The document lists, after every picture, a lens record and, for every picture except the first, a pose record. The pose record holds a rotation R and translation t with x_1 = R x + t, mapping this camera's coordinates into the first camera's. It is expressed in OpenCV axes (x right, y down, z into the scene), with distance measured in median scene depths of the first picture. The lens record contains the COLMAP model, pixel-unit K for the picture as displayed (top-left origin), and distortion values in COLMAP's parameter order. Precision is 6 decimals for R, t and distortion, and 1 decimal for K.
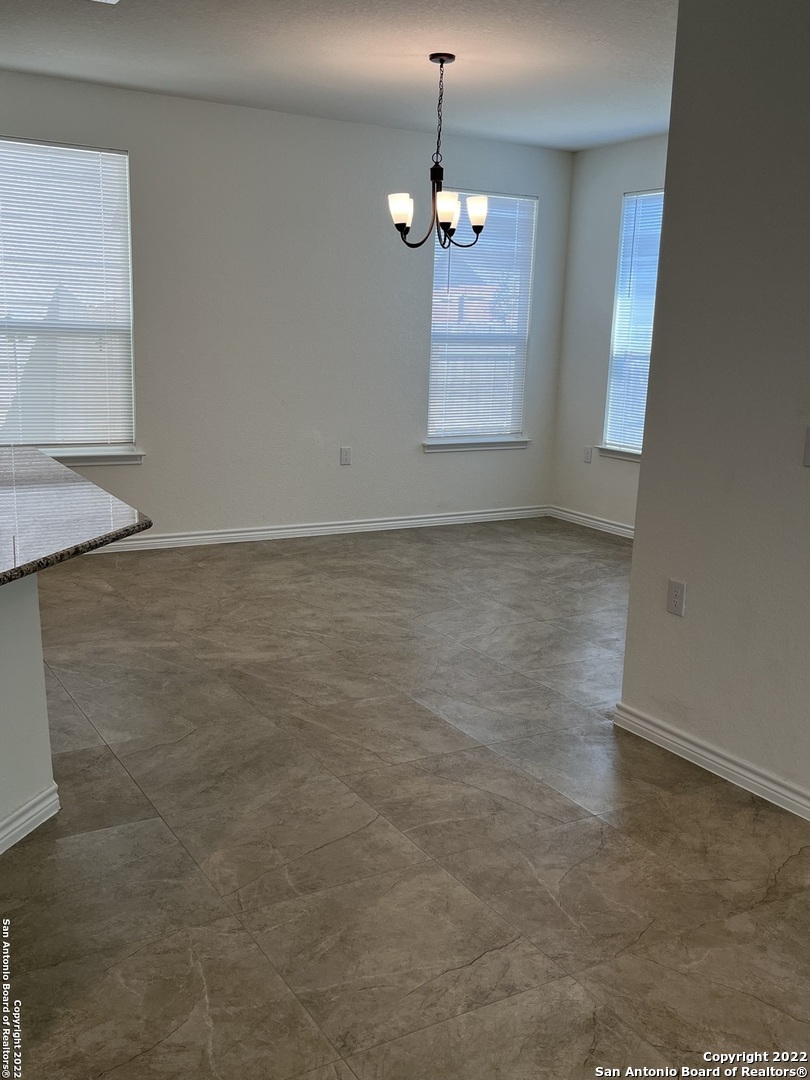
lens RADIAL K [[1019.1, 0, 405.4], [0, 1019.1, 541.6], [0, 0, 1]] dist [0.103944, 0.000000]
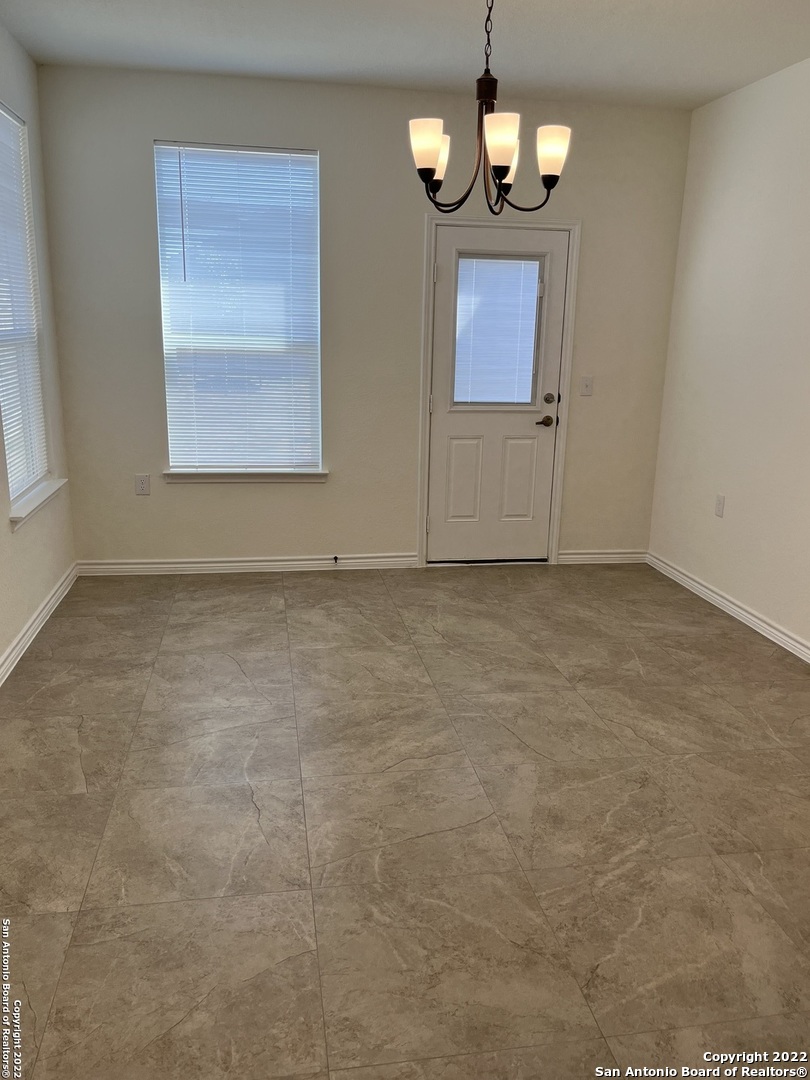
lens RADIAL K [[870.6, 0, 402.2], [0, 870.6, 540.2], [0, 0, 1]] dist [0.035459, -0.055883]
pose [[0.362331, -0.243219, 0.899756, -0.545760], [0.186516, 0.964747, 0.185677, -0.204049], [-0.913197, 0.100542, 0.394922, 0.893225]]
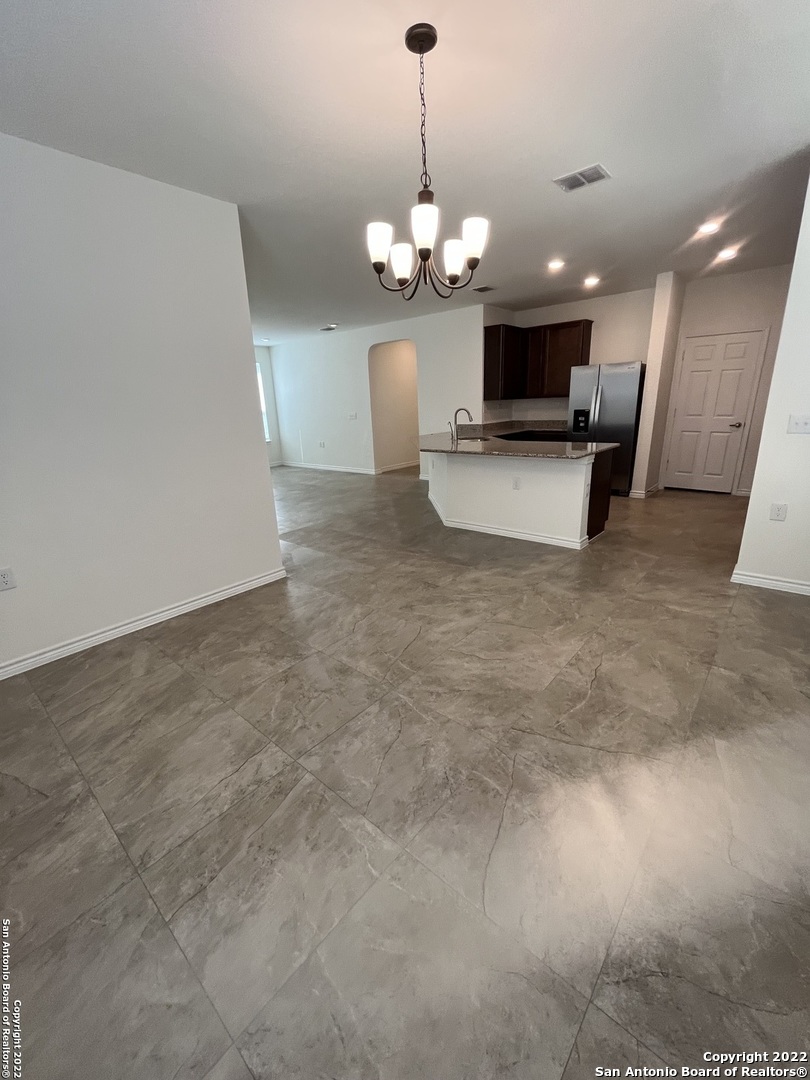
lens RADIAL K [[435.7, 0, 398.9], [0, 435.7, 537.6], [0, 0, 1]] dist [0.001295, -0.000390]
pose [[-0.952800, 0.097800, -0.287416, 0.186559], [-0.054472, 0.876262, 0.478746, -0.291389], [0.298673, 0.471805, -0.829575, 1.459922]]
